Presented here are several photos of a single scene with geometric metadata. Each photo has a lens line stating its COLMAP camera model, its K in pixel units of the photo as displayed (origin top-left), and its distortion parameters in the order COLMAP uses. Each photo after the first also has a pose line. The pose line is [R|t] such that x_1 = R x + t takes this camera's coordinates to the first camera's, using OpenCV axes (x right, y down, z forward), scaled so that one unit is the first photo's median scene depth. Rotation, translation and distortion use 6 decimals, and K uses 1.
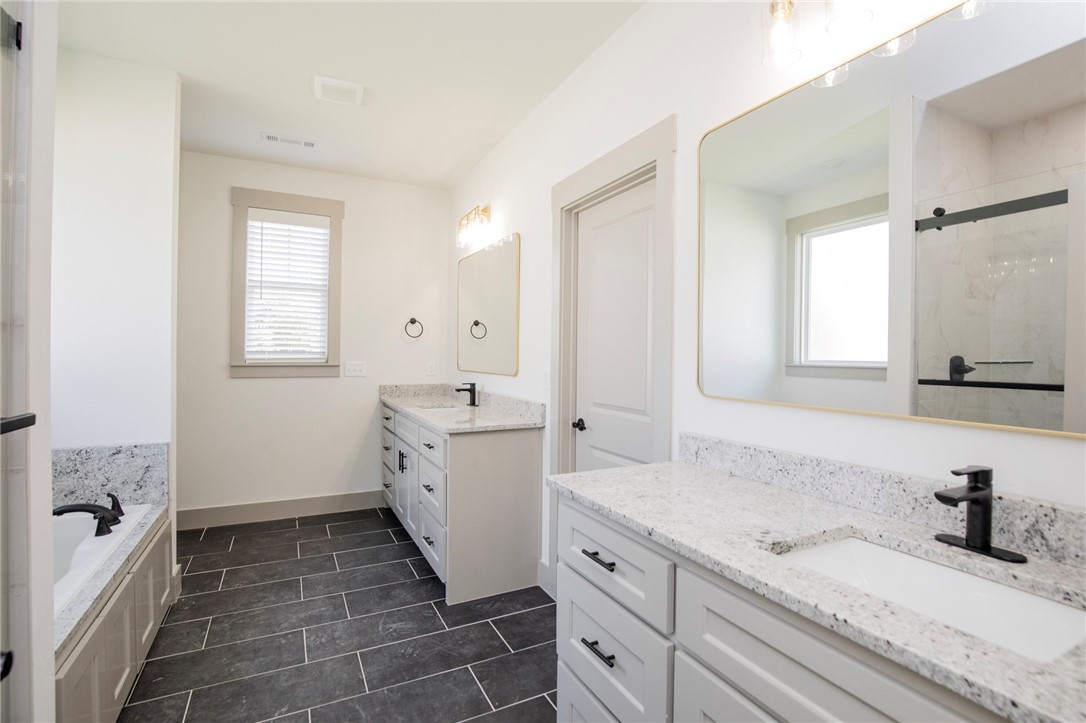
lens RADIAL K [[507.7, 0, 550.6], [0, 507.7, 360.1], [0, 0, 1]] dist [-0.024985, 0.002712]
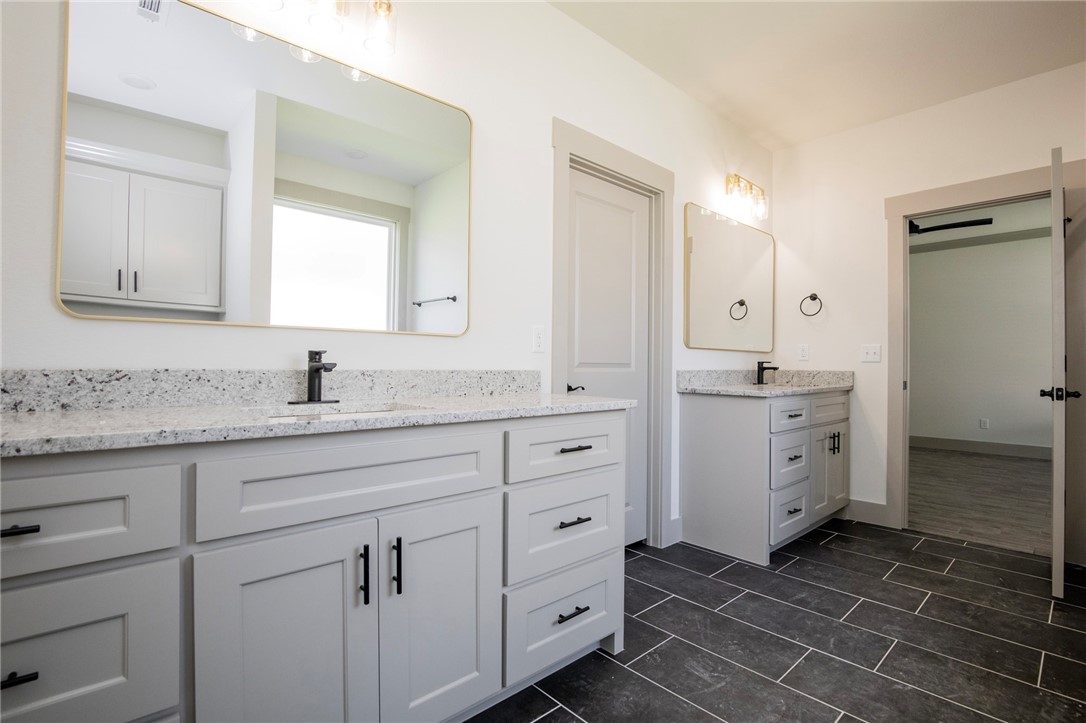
lens RADIAL K [[507.7, 0, 547.4], [0, 507.7, 362.4], [0, 0, 1]] dist [-0.024985, 0.002712]
pose [[-0.253746, -0.004633, 0.967260, -0.700588], [0.002589, 0.999982, 0.005468, 0.059162], [-0.967267, 0.003892, -0.253729, 1.039219]]
